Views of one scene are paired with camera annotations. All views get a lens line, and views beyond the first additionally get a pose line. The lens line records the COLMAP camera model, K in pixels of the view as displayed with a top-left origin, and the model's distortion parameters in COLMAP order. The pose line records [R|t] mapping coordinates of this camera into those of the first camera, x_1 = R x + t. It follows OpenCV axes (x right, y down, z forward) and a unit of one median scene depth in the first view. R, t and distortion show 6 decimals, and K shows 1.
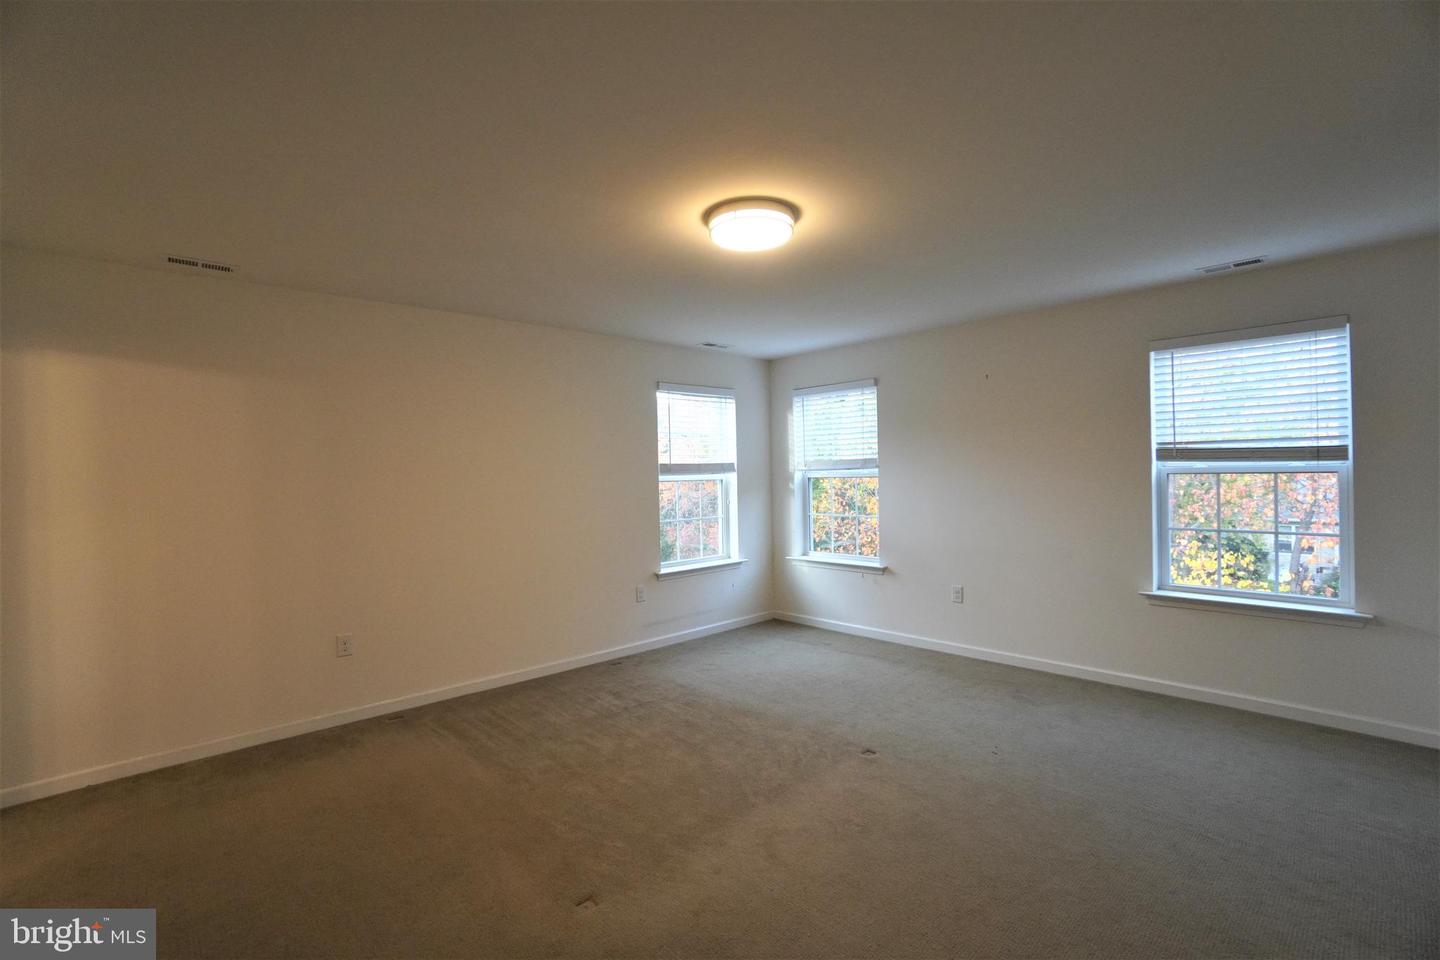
lens RADIAL K [[657.0, 0, 712.7], [0, 657.0, 474.9], [0, 0, 1]] dist [-0.063537, 0.025274]
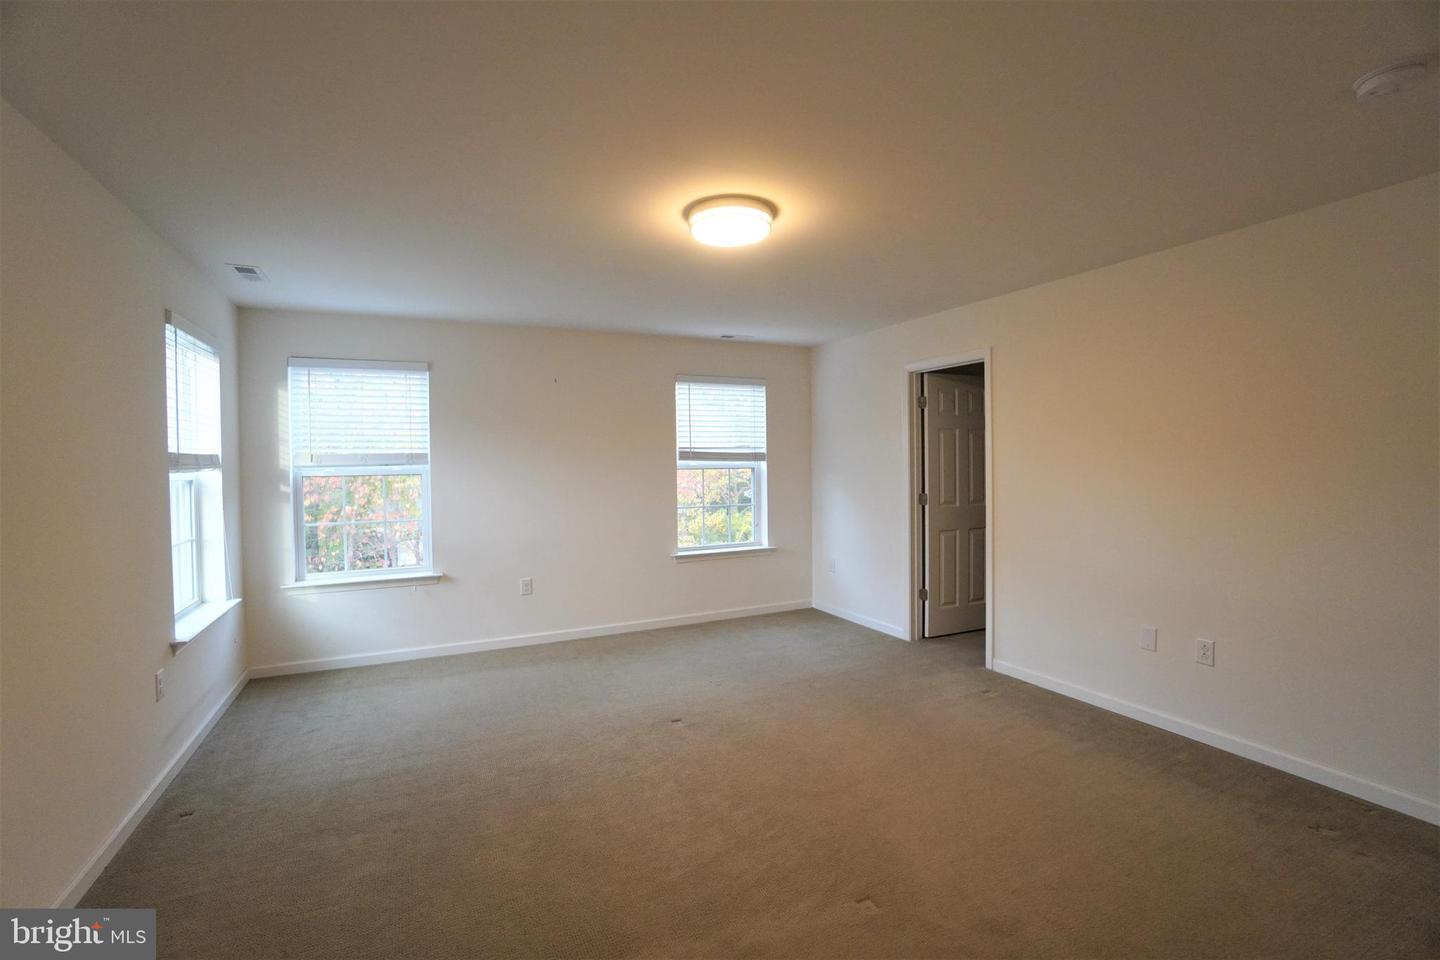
lens RADIAL K [[657.0, 0, 712.7], [0, 657.0, 474.9], [0, 0, 1]] dist [-0.063537, 0.025274]
pose [[0.268925, -0.001993, 0.963159, -0.539356], [0.012271, 0.999924, -0.001358, 0.010923], [-0.963083, 0.012184, 0.268929, 0.434919]]
